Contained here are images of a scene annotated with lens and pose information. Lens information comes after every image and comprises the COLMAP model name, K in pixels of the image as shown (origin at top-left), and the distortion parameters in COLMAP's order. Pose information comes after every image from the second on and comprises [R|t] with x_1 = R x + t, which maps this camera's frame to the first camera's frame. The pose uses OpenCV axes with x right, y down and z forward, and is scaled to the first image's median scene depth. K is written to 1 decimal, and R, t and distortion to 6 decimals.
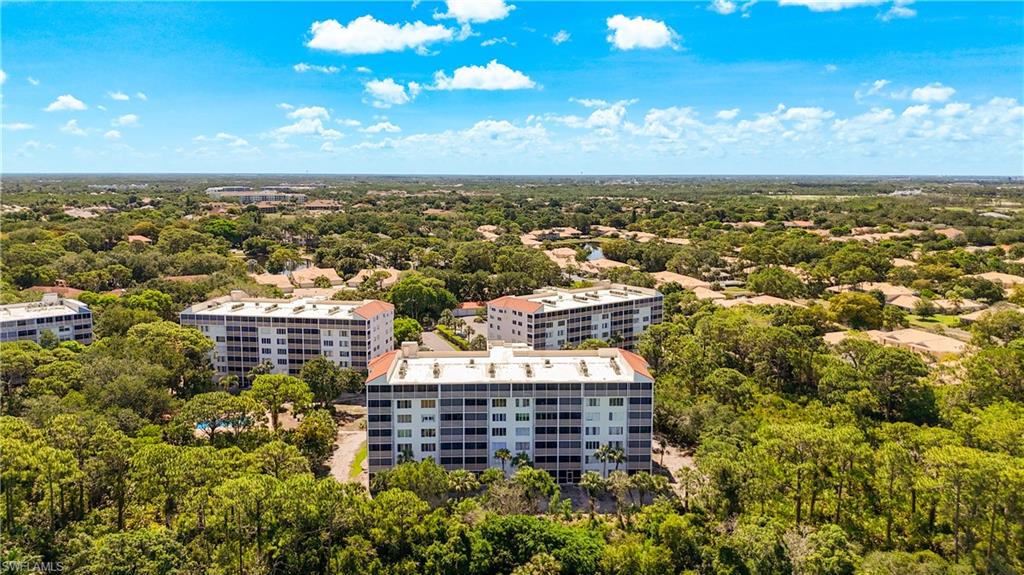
lens RADIAL K [[698.7, 0, 498.0], [0, 698.7, 263.1], [0, 0, 1]] dist [-0.016858, -0.006895]
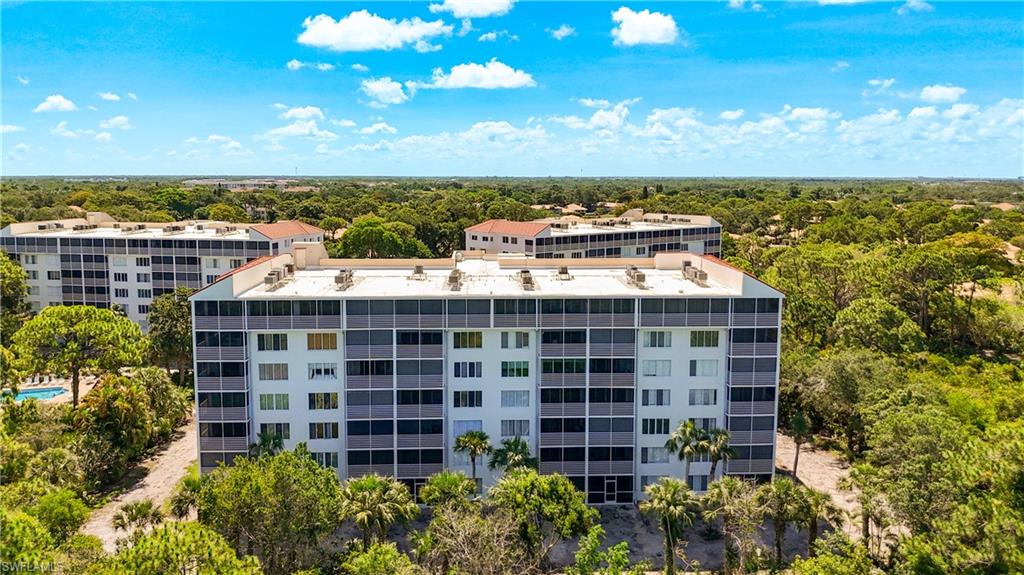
lens RADIAL K [[698.7, 0, 514.9], [0, 698.7, 285.7], [0, 0, 1]] dist [-0.016858, -0.006895]
pose [[0.999609, 0.005895, 0.027330, 0.014773], [-0.006477, 0.999753, 0.021253, 0.105877], [-0.027198, -0.021422, 0.999400, 0.355718]]
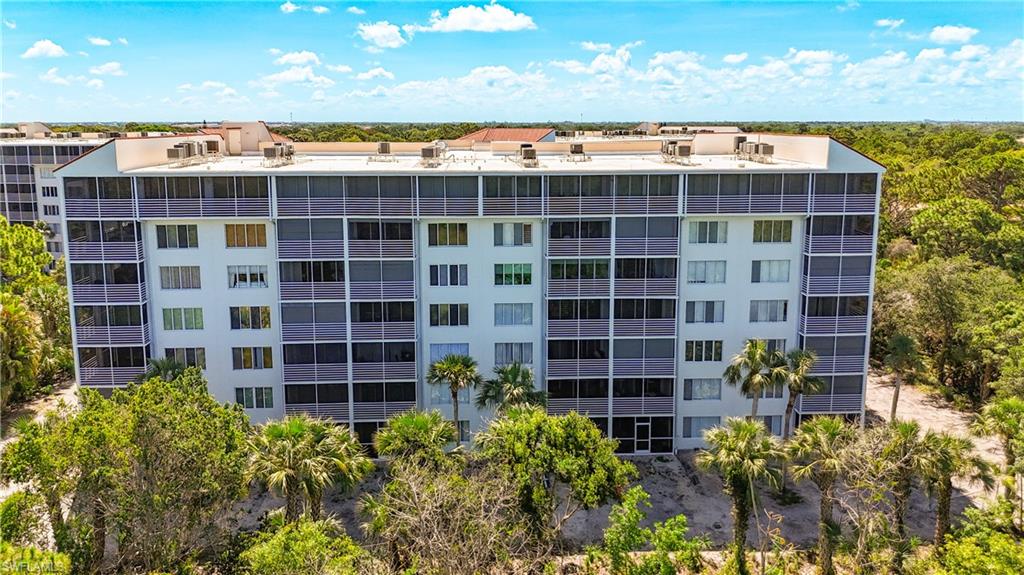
lens RADIAL K [[698.7, 0, 519.2], [0, 698.7, 279.2], [0, 0, 1]] dist [-0.016858, -0.006895]
pose [[0.999438, 0.000790, 0.033519, 0.018301], [-0.003657, 0.996326, 0.085560, 0.134901], [-0.033329, -0.085635, 0.995769, 0.448615]]
